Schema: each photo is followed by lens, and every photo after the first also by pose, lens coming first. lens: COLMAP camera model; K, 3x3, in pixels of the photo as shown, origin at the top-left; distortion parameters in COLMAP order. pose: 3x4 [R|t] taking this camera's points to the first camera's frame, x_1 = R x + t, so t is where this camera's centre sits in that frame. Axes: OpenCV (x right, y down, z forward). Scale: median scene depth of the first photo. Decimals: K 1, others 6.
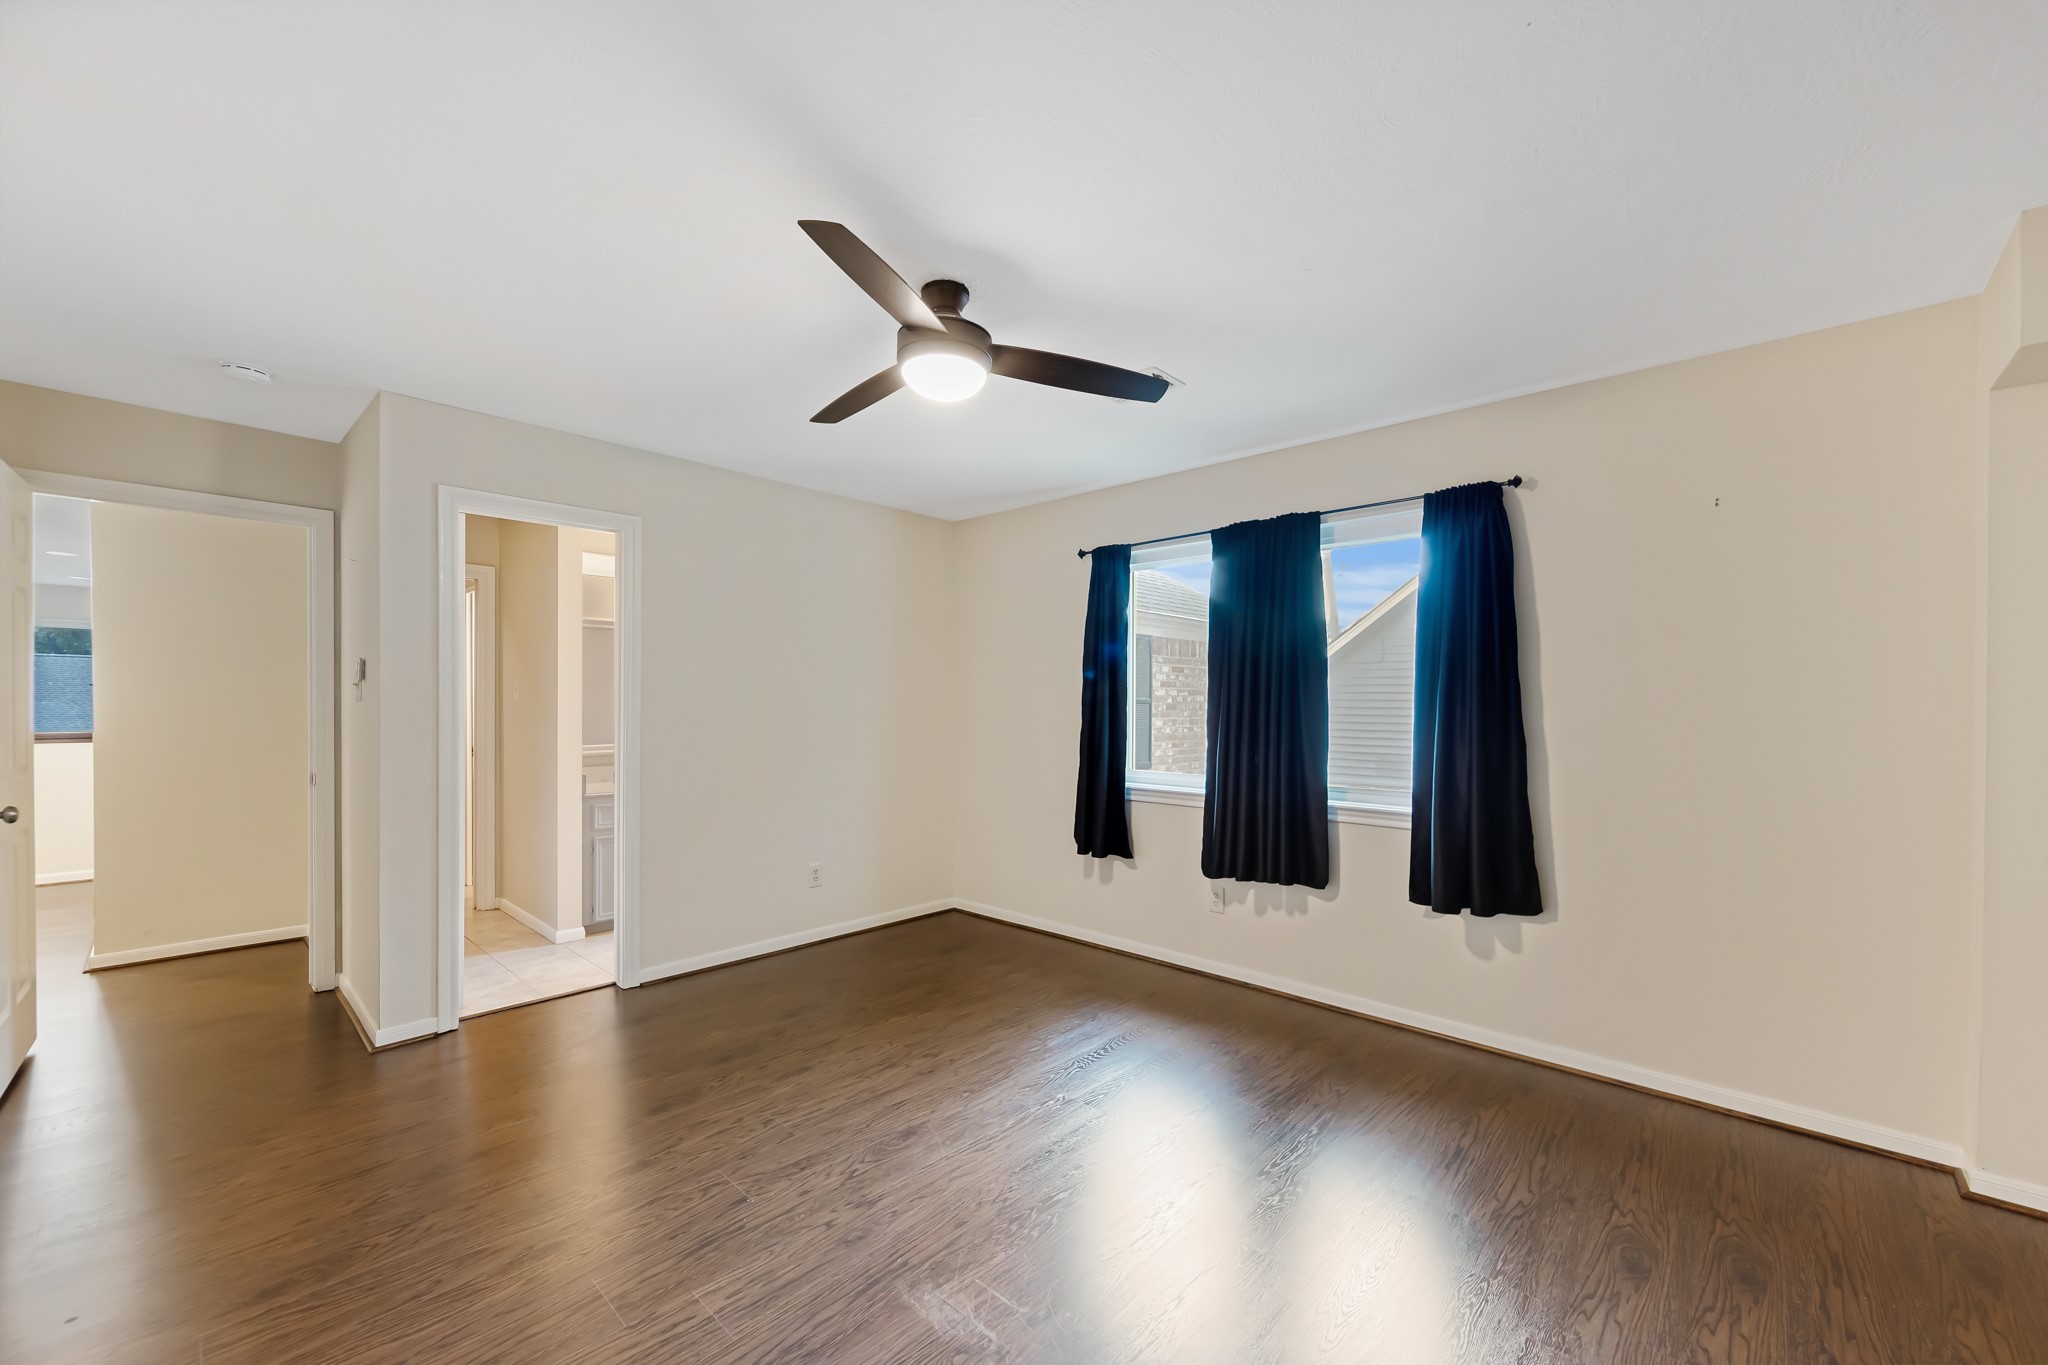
lens RADIAL K [[809.5, 0, 1051.0], [0, 809.5, 704.1], [0, 0, 1]] dist [-0.002218, 0.000716]
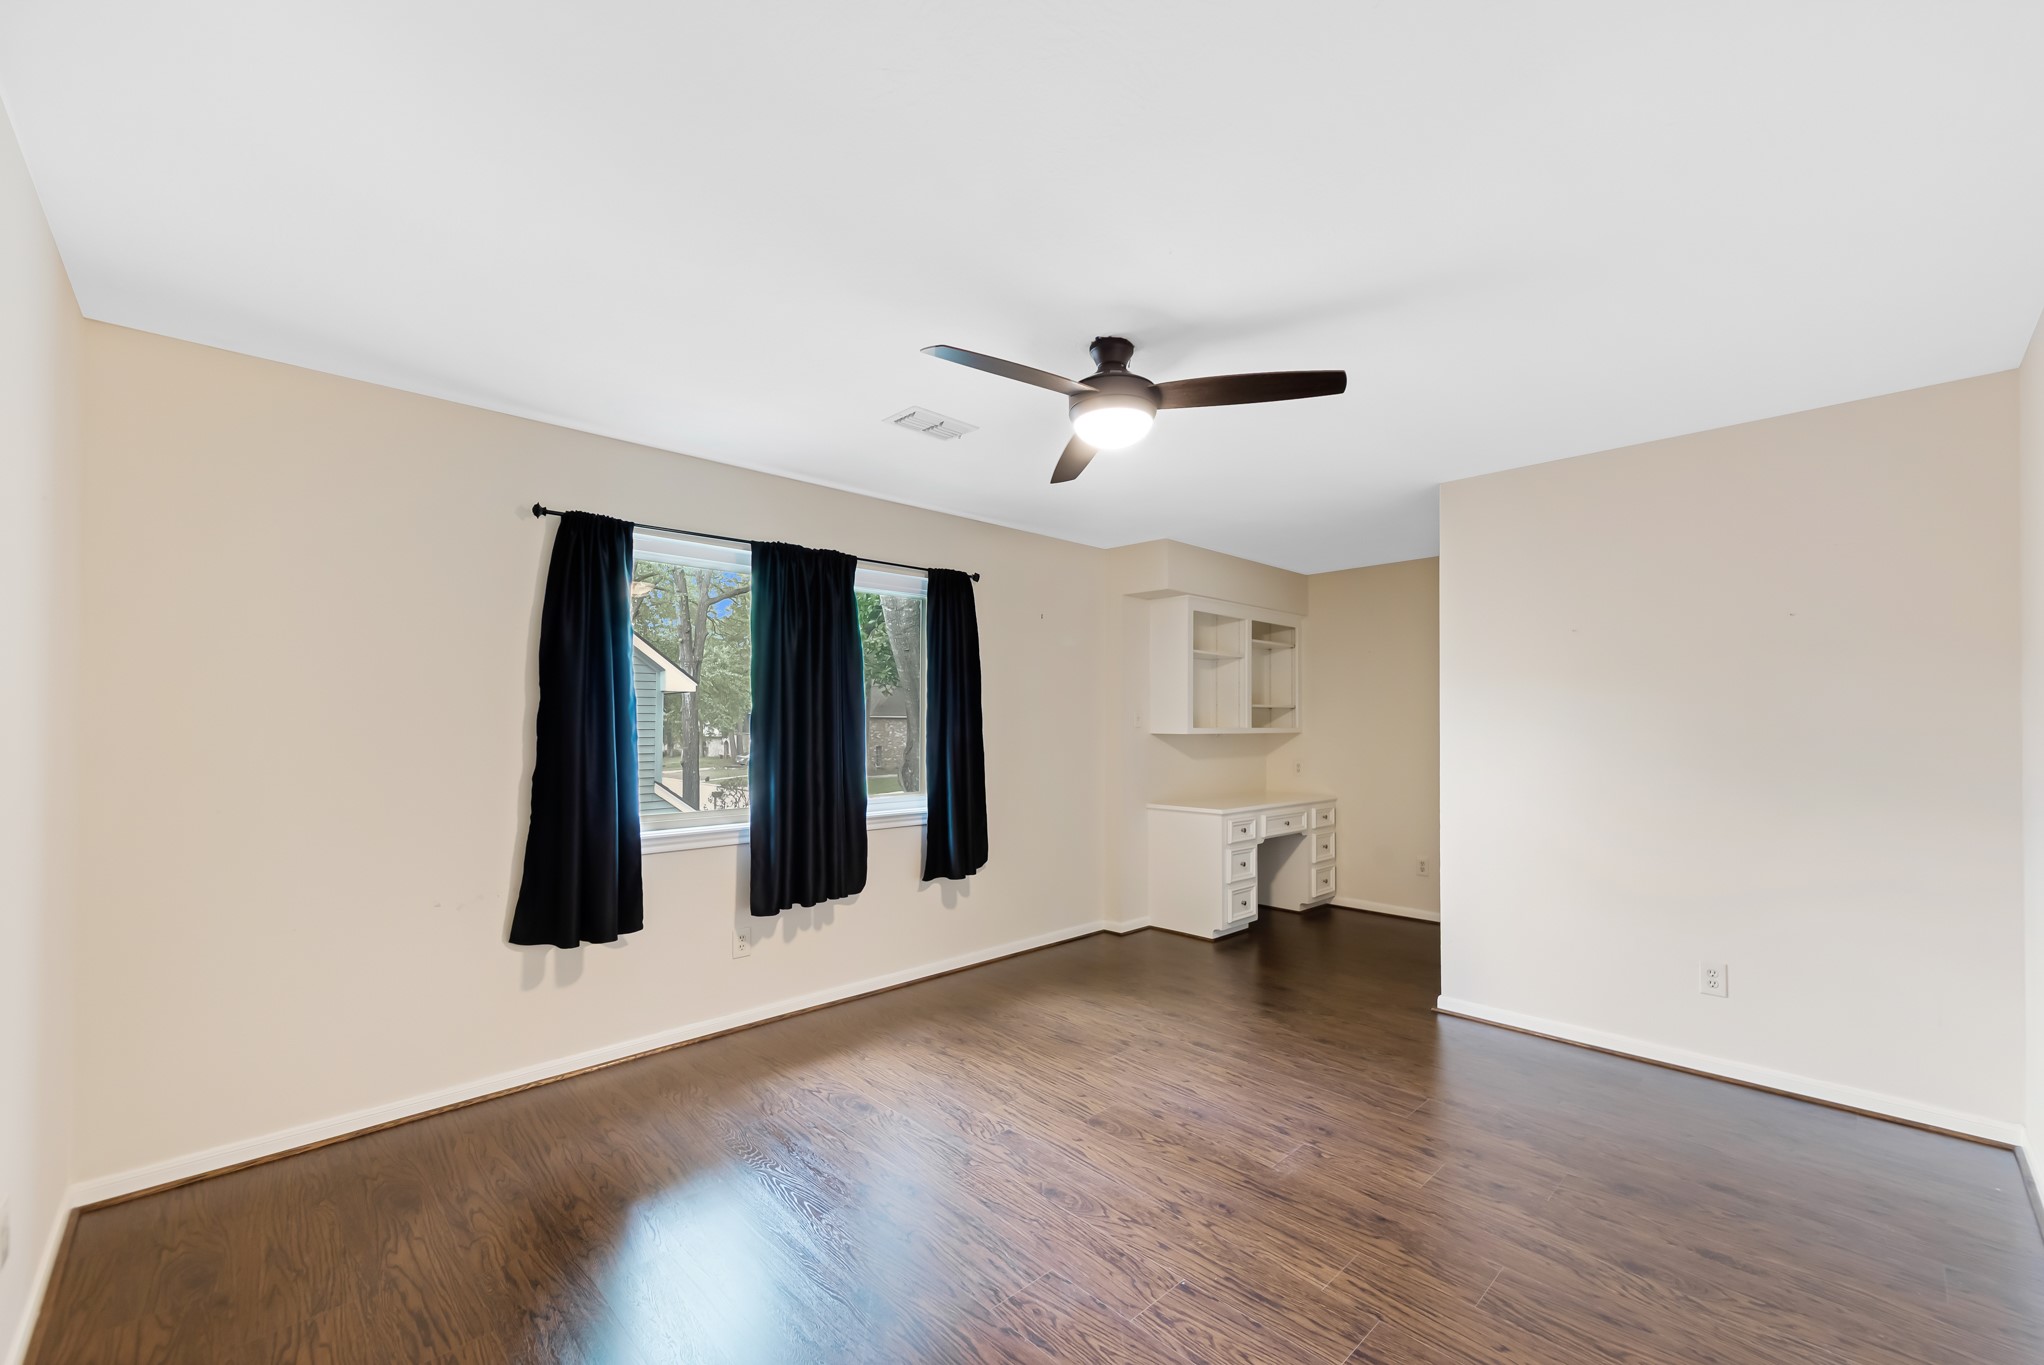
lens RADIAL K [[858.8, 0, 1027.2], [0, 858.8, 721.1], [0, 0, 1]] dist [-0.000024, 0.000331]
pose [[0.044907, -0.000383, 0.998991, -0.961523], [0.004986, 0.999988, 0.000160, -0.010350], [-0.998979, 0.004973, 0.044908, 0.810115]]
